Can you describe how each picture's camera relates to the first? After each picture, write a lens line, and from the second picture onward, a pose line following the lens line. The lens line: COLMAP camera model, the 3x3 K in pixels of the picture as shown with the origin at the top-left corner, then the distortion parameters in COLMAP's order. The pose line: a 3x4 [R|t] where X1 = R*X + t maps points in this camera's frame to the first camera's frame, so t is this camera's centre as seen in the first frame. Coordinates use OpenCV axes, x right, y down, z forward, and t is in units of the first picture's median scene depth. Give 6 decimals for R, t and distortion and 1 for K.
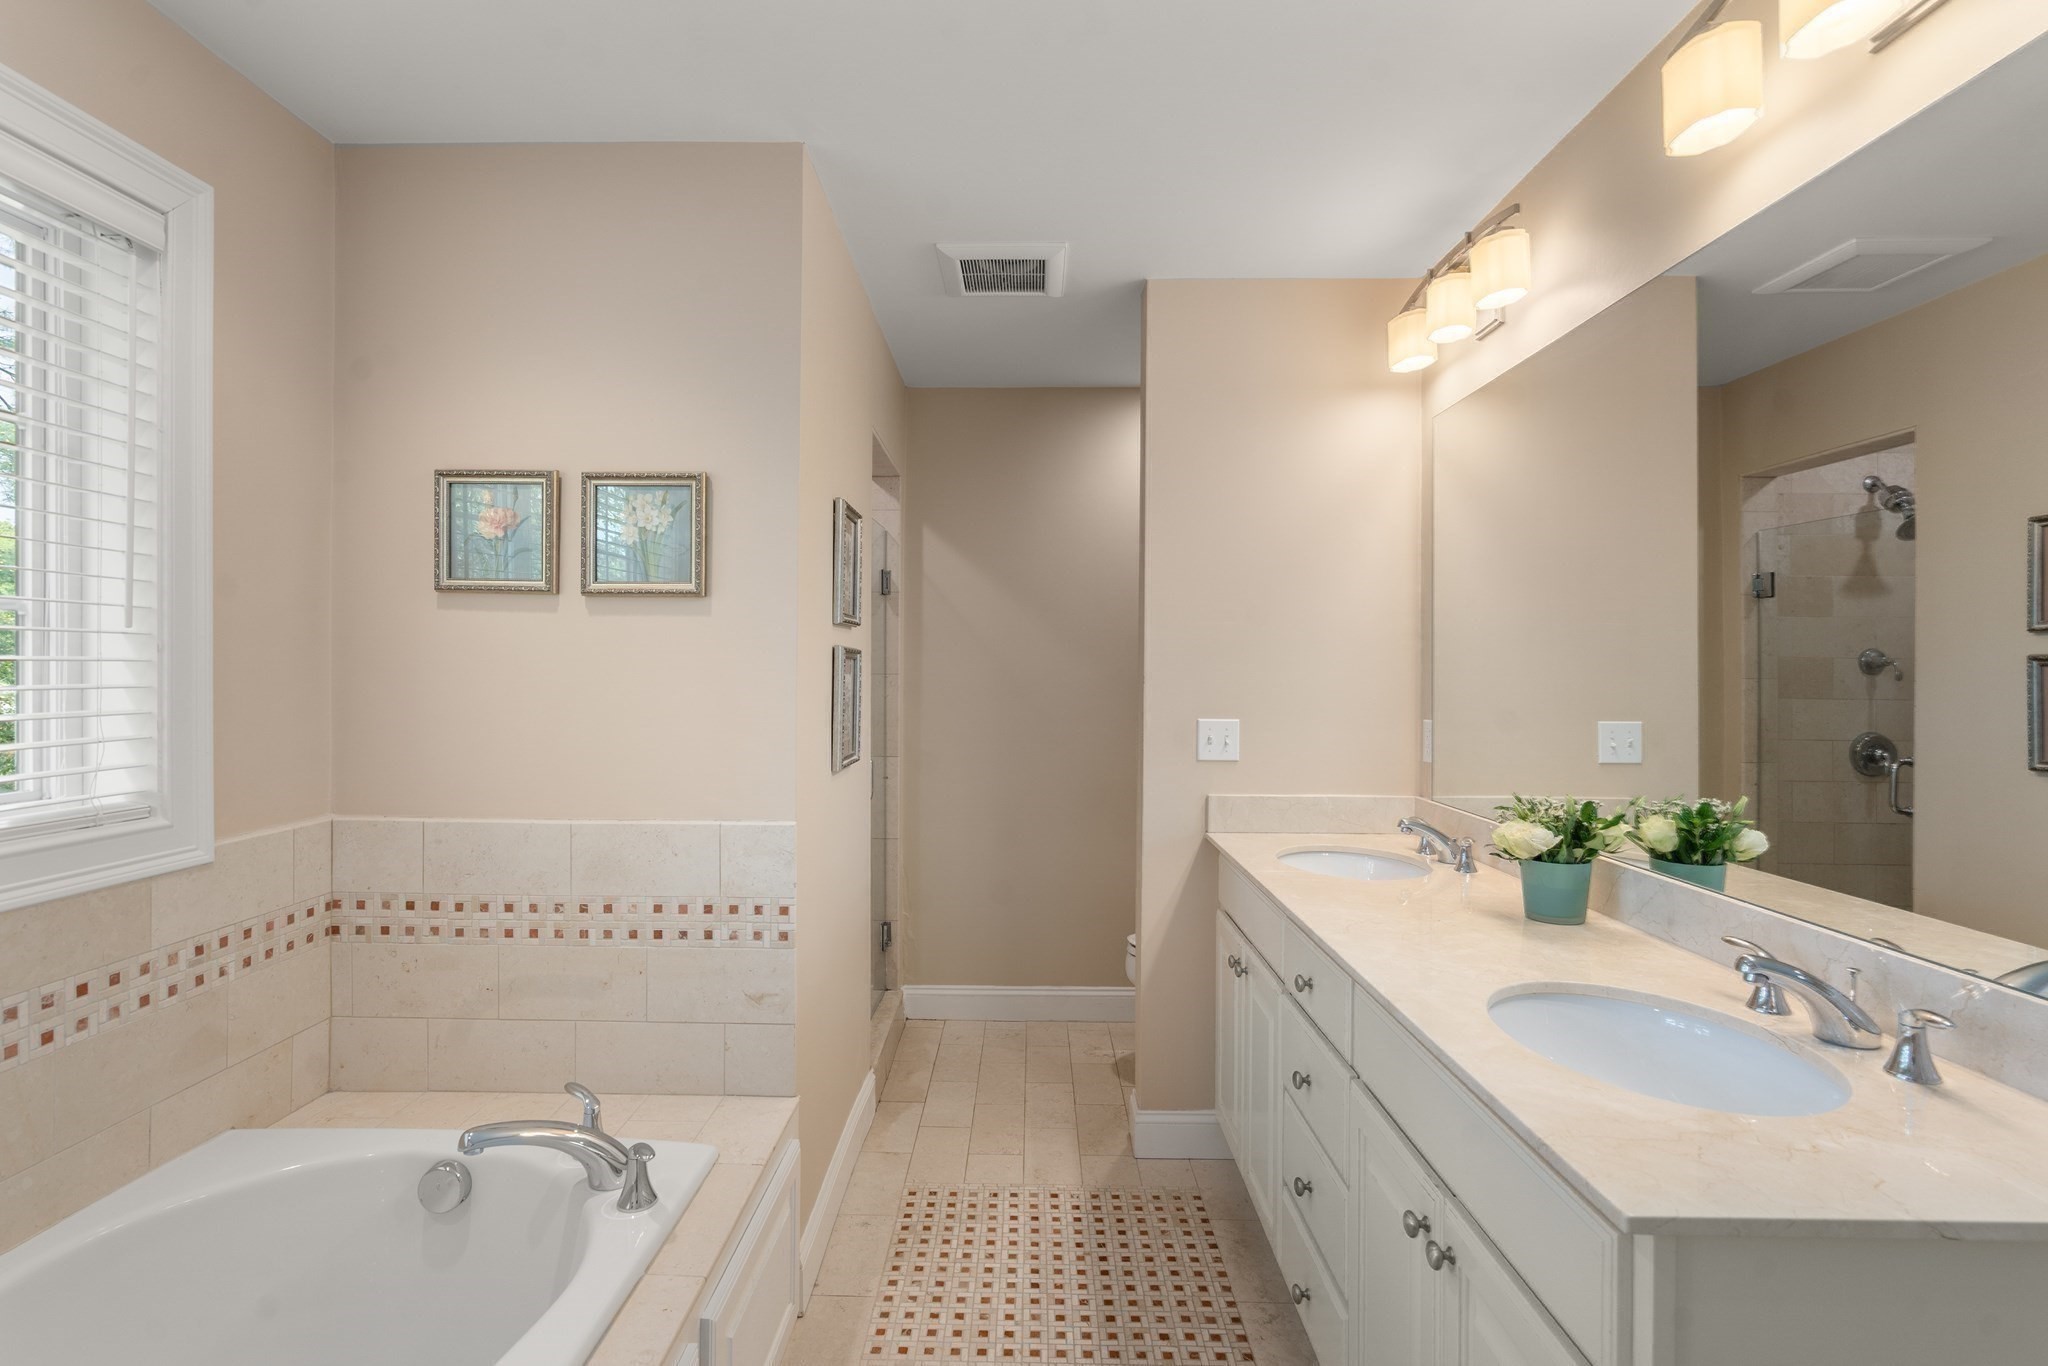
lens RADIAL K [[952.1, 0, 1020.8], [0, 952.1, 671.1], [0, 0, 1]] dist [-0.002060, 0.000471]
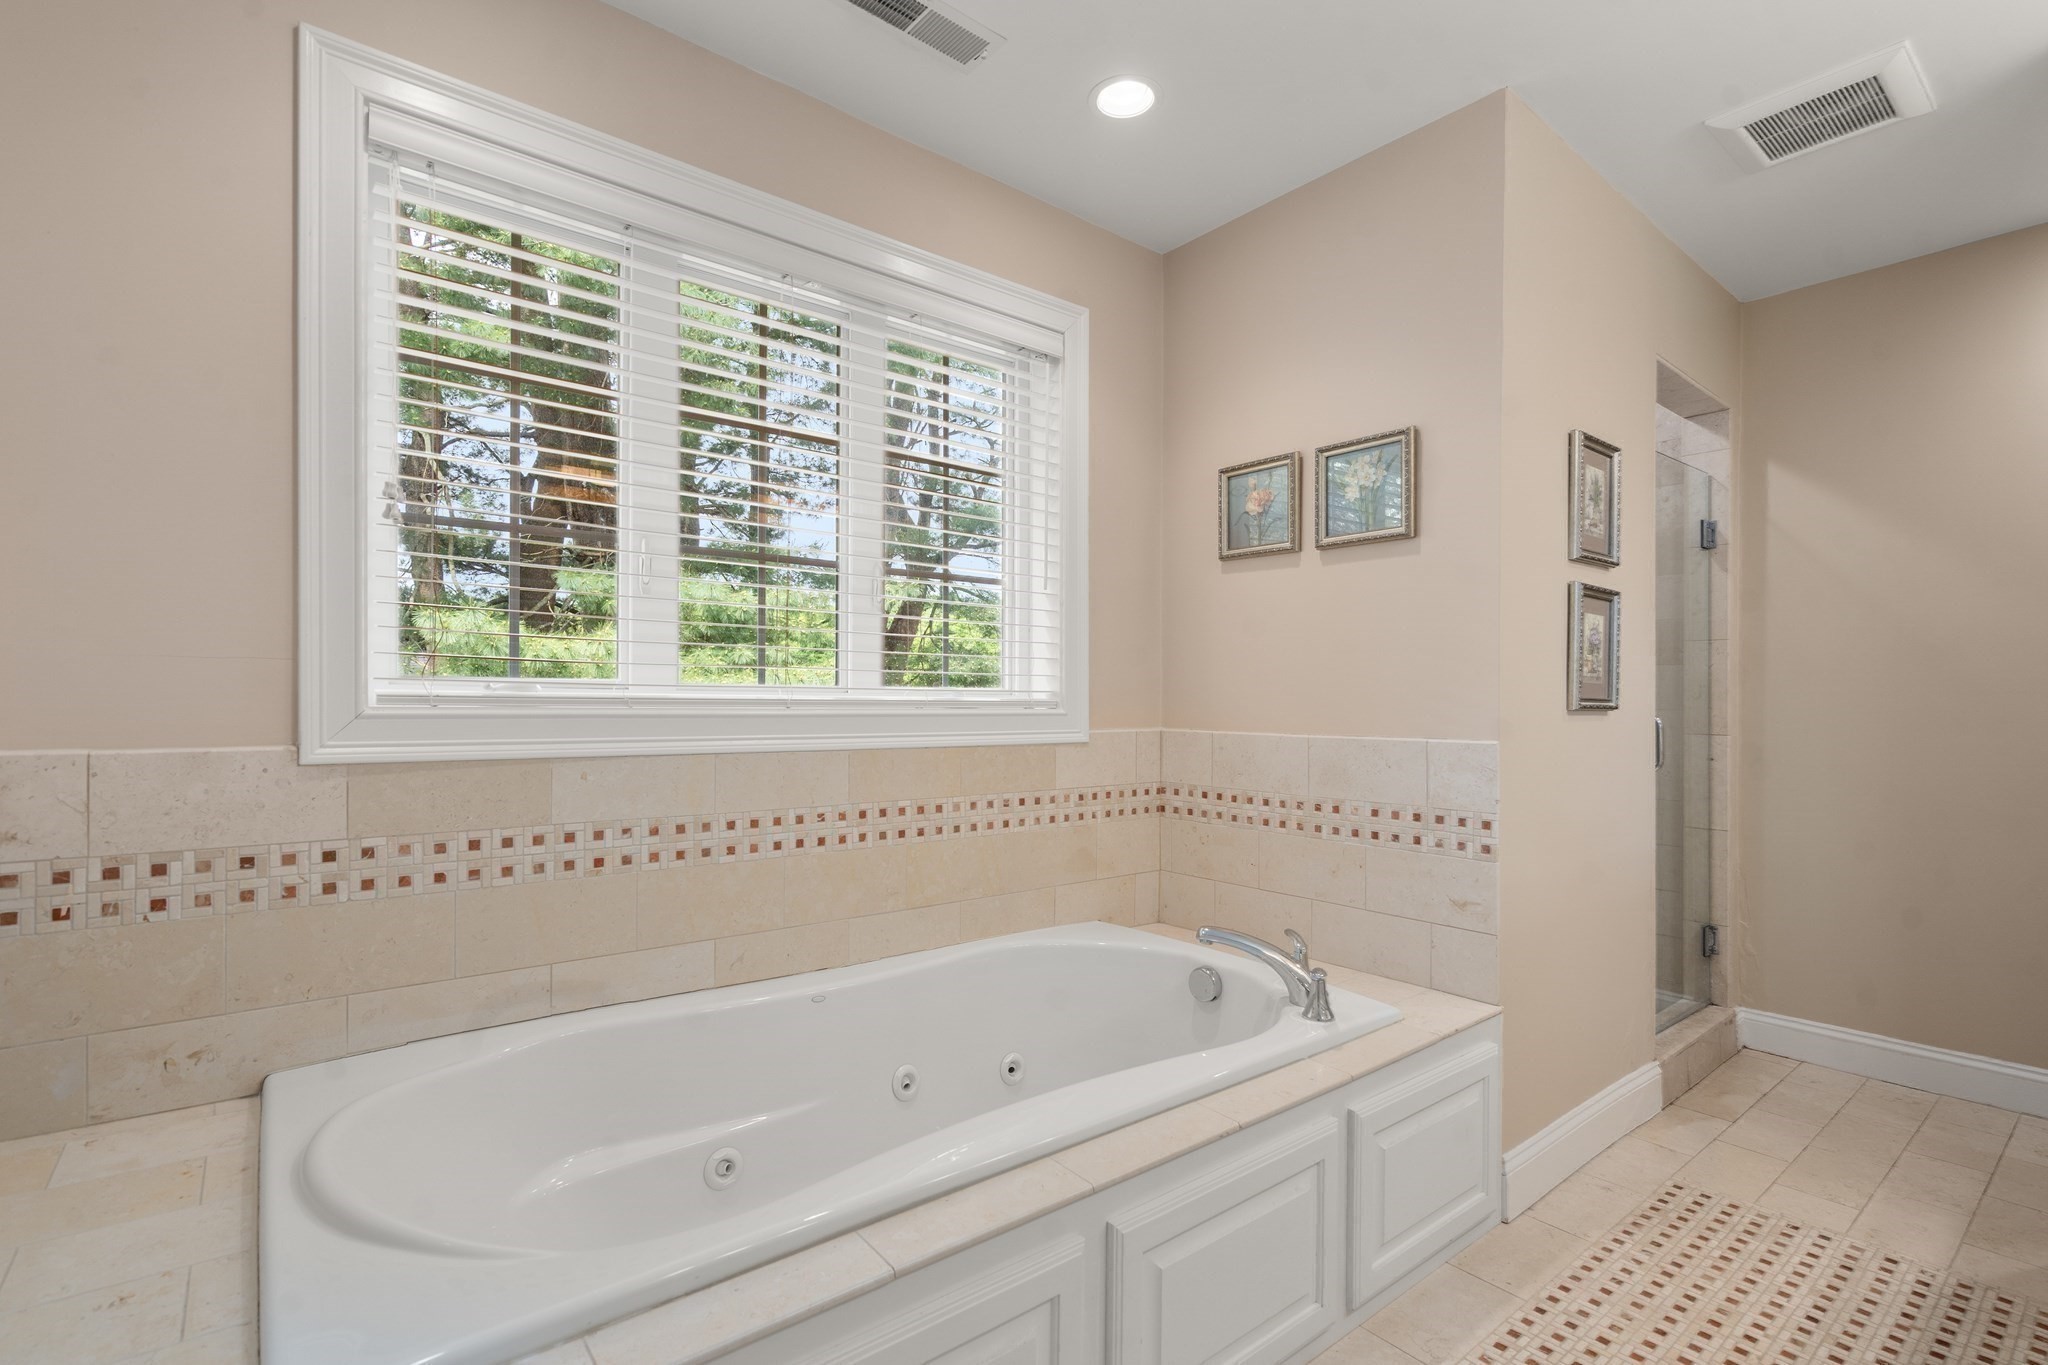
lens RADIAL K [[952.1, 0, 1026.4], [0, 952.1, 695.3], [0, 0, 1]] dist [-0.002060, 0.000471]
pose [[0.642284, -0.011594, -0.766379, 0.229460], [0.001112, 0.999899, -0.014195, 0.123602], [0.766466, 0.008265, 0.642232, -0.059793]]
